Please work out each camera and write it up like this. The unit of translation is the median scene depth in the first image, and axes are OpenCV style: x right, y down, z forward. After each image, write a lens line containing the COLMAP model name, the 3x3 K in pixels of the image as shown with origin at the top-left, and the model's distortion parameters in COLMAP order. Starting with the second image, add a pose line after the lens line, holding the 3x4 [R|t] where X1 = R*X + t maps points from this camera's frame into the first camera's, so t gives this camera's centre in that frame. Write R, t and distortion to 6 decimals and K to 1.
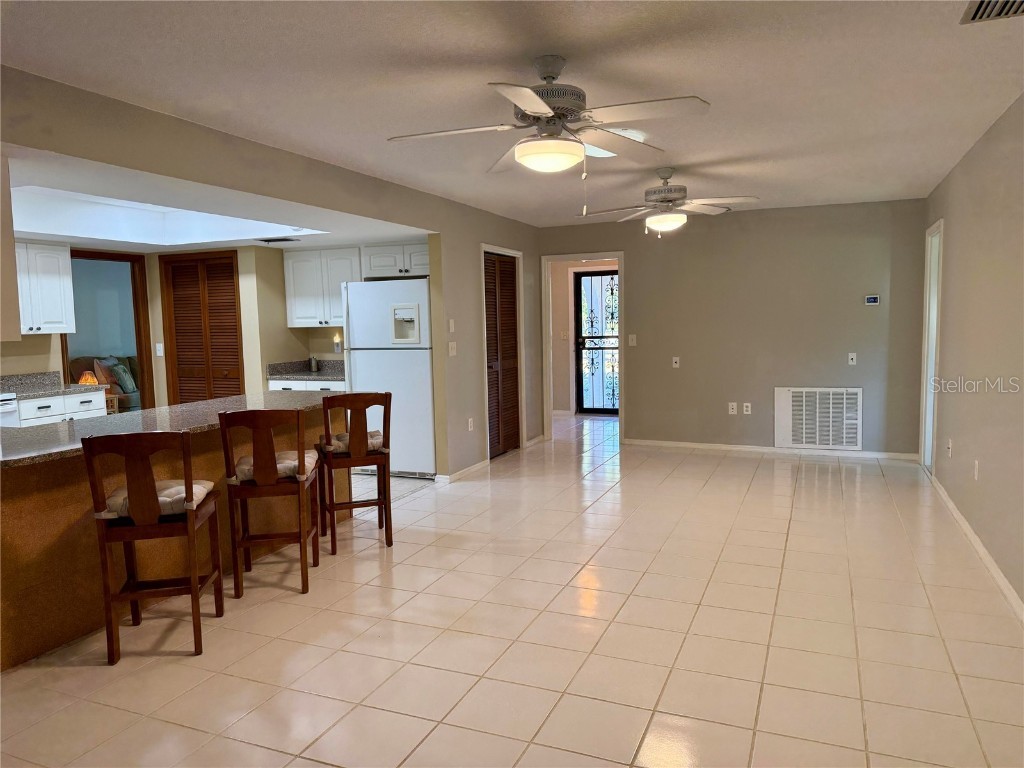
lens RADIAL K [[739.2, 0, 512.0], [0, 739.2, 384.0], [0, 0, 1]] dist [0.057096, -0.002679]
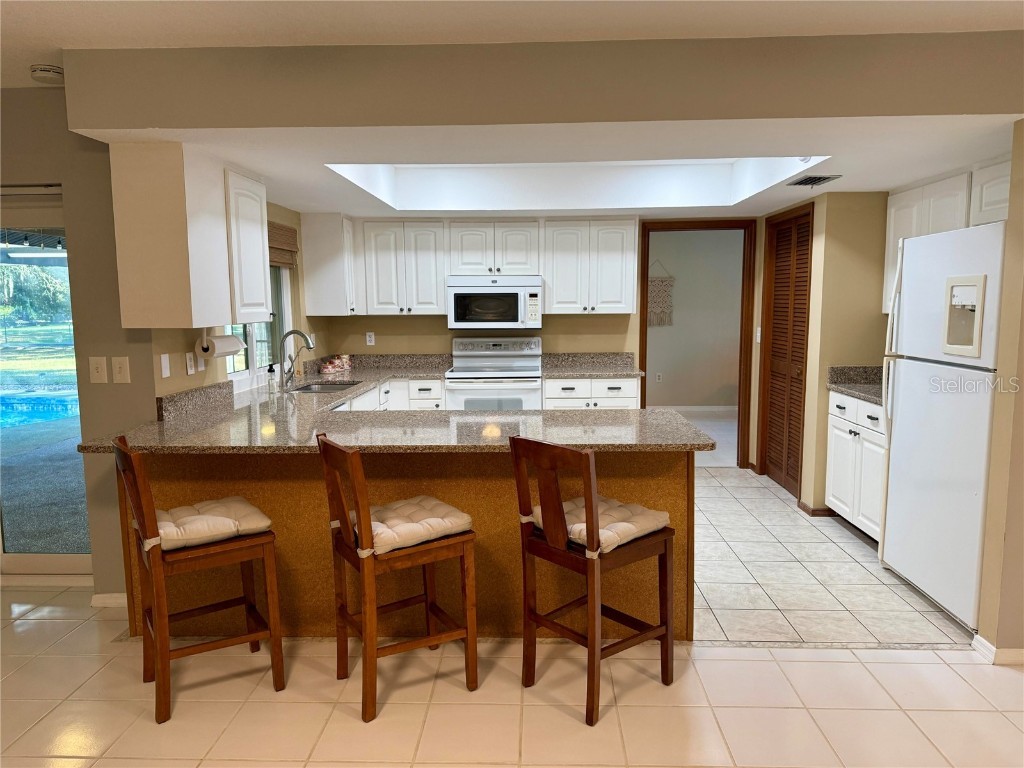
lens RADIAL K [[721.2, 0, 512.0], [0, 721.2, 384.0], [0, 0, 1]] dist [-0.001836, -0.004216]
pose [[0.358163, 0.125435, -0.925195, 0.193810], [-0.088029, 0.991057, 0.100286, -0.055662], [0.929500, 0.045525, 0.366001, 0.524927]]
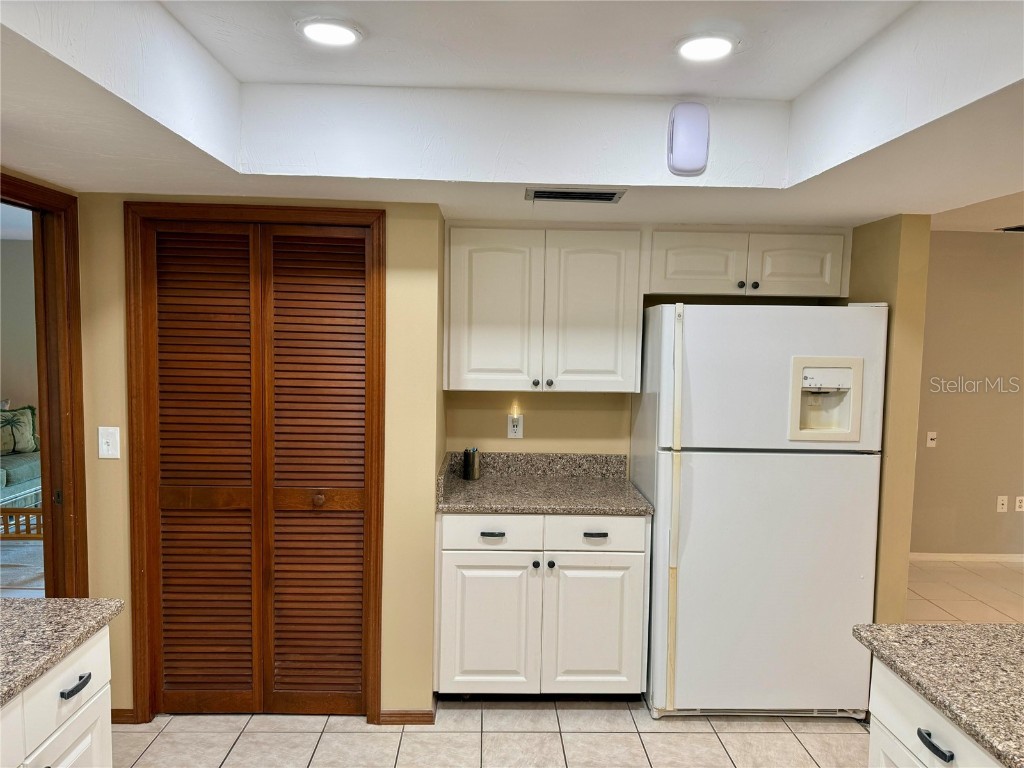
lens RADIAL K [[739.2, 0, 512.0], [0, 739.2, 384.0], [0, 0, 1]] dist [0.057096, -0.002679]
pose [[0.906079, 0.009319, 0.423006, -0.509553], [-0.001292, 0.999814, -0.019261, -0.078930], [-0.423106, 0.016905, 0.905922, 0.633905]]
